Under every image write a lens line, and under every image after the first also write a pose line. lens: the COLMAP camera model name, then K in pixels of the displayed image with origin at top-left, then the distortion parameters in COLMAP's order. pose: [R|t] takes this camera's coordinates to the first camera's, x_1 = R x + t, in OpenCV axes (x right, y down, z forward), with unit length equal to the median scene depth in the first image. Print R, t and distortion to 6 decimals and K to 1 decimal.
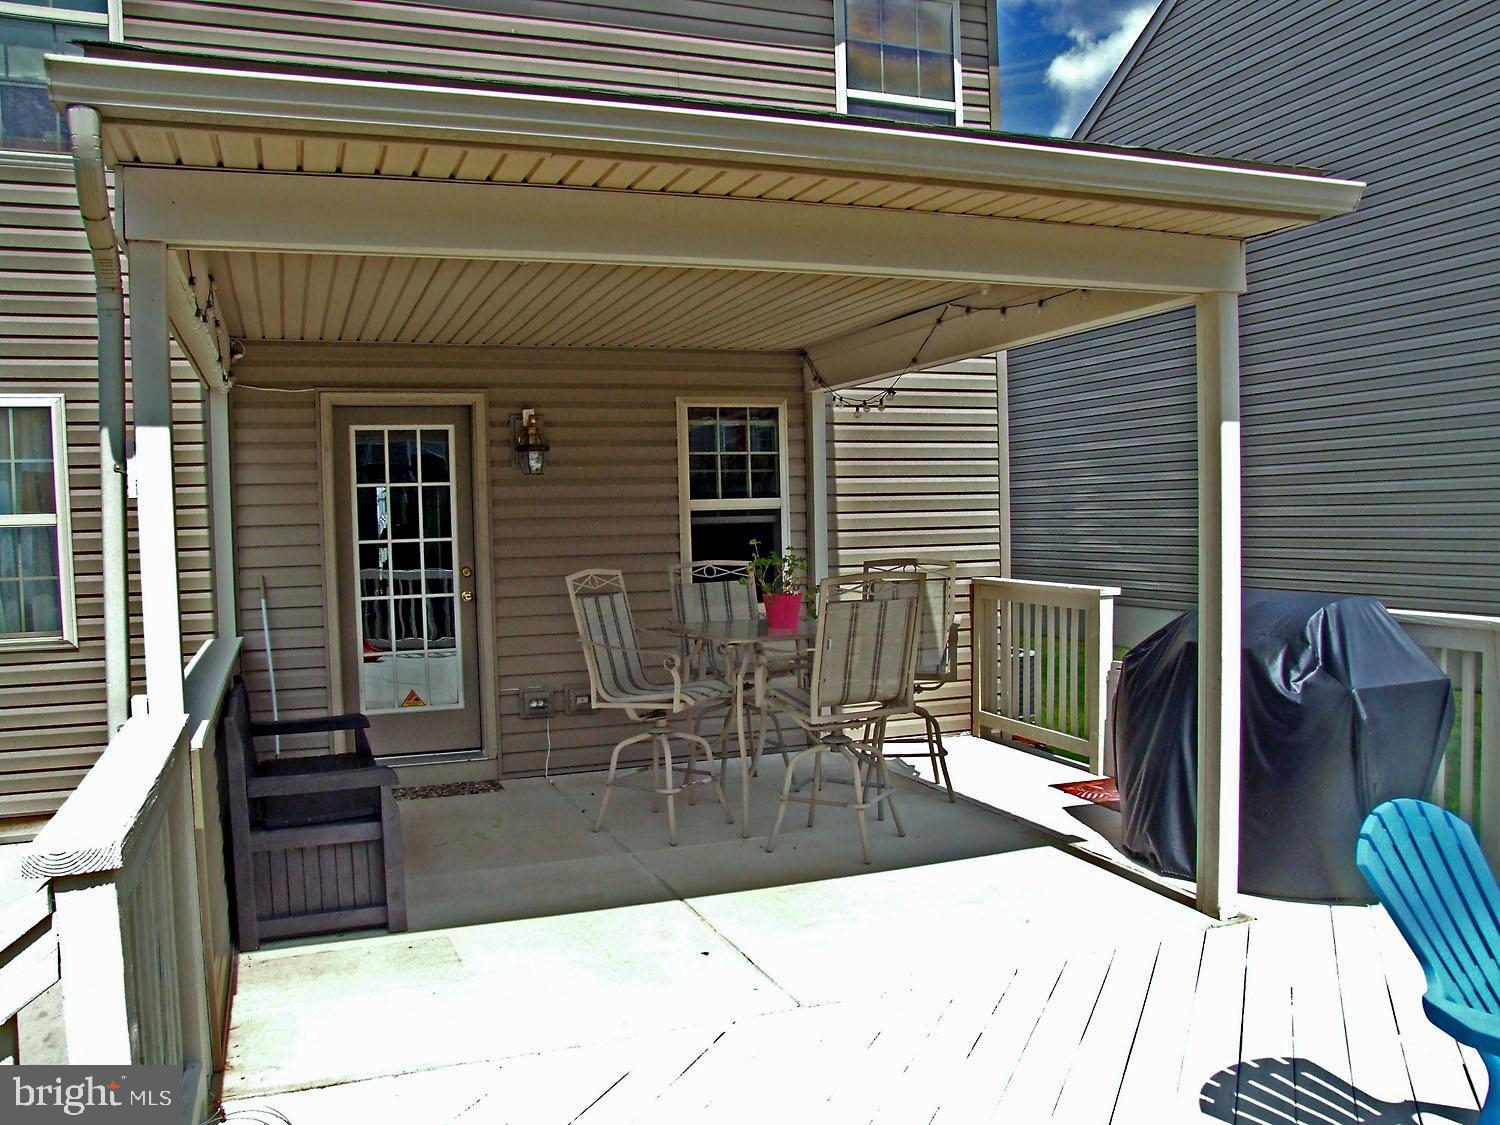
lens RADIAL K [[1189.3, 0, 750.0], [0, 1189.3, 562.5], [0, 0, 1]] dist [-0.180131, 0.179553]
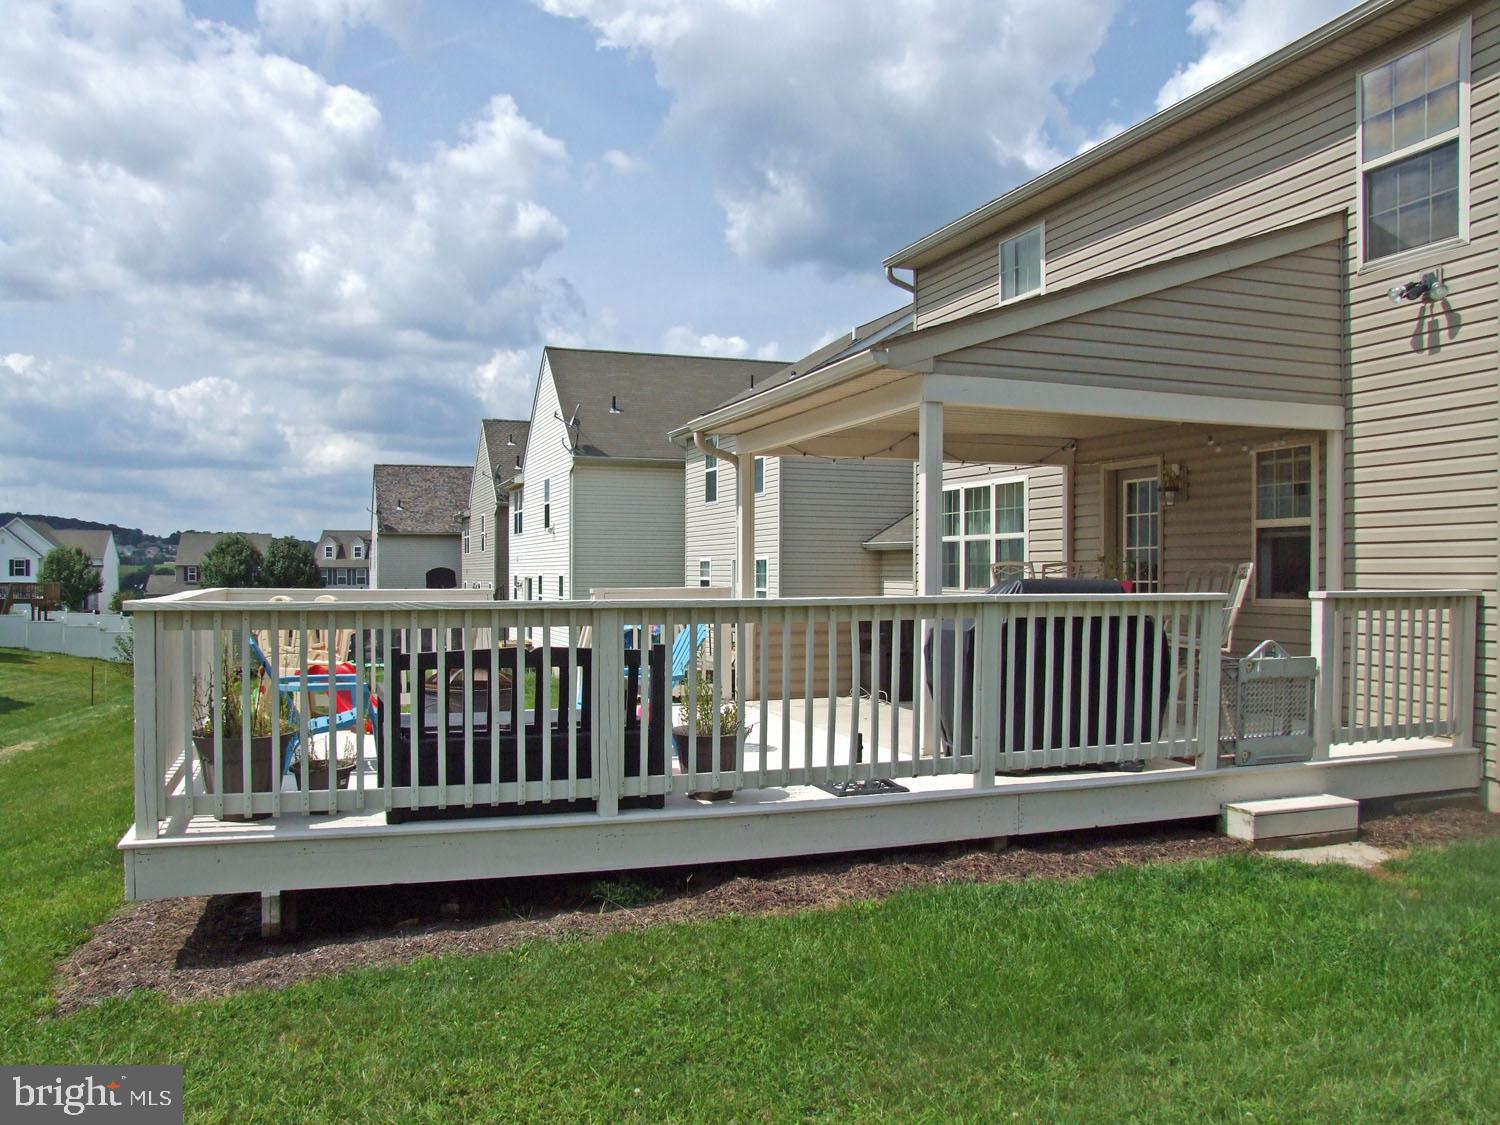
lens RADIAL K [[1189.3, 0, 750.0], [0, 1189.3, 562.5], [0, 0, 1]] dist [-0.180131, 0.179553]
pose [[-0.003588, 0.014094, -0.999894, 1.283925], [-0.043942, 0.998933, 0.014238, 0.002935], [0.999028, 0.043989, -0.002965, 0.418456]]
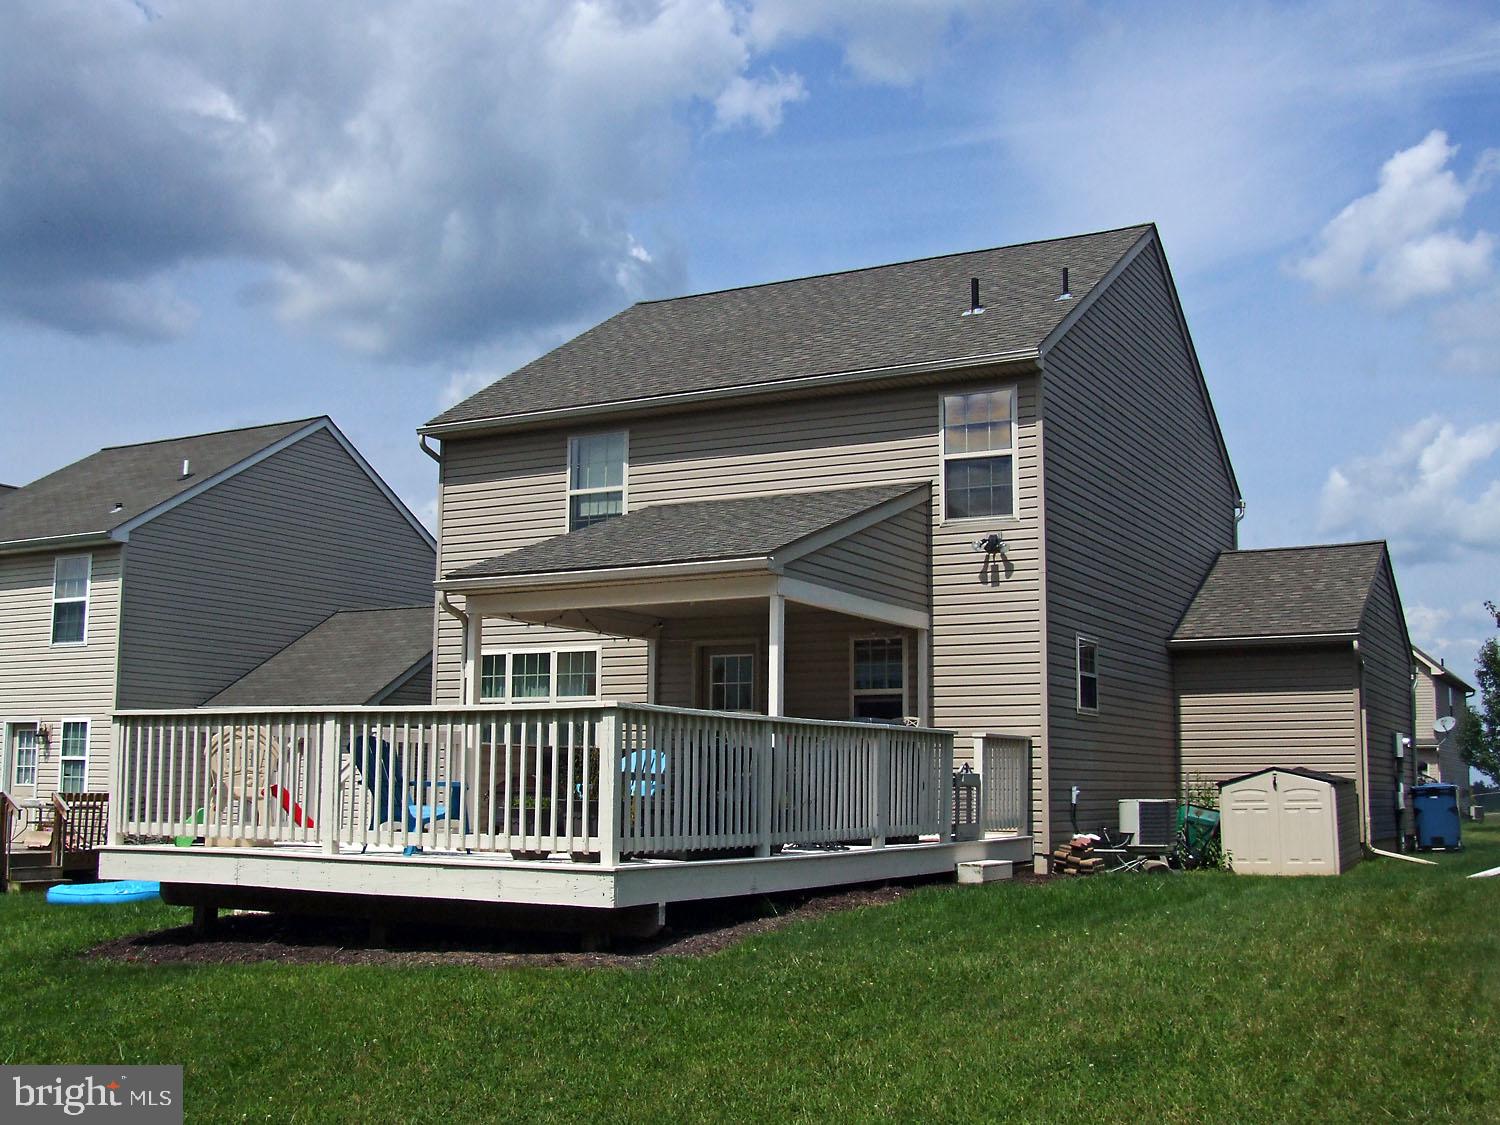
lens RADIAL K [[1539.2, 0, 750.0], [0, 1539.2, 562.5], [0, 0, 1]] dist [-0.111846, -0.002443]
pose [[0.670071, -0.081336, -0.737827, 1.653142], [-0.055641, 0.985679, -0.159190, 0.145718], [0.740208, 0.147723, 0.655949, -0.754425]]
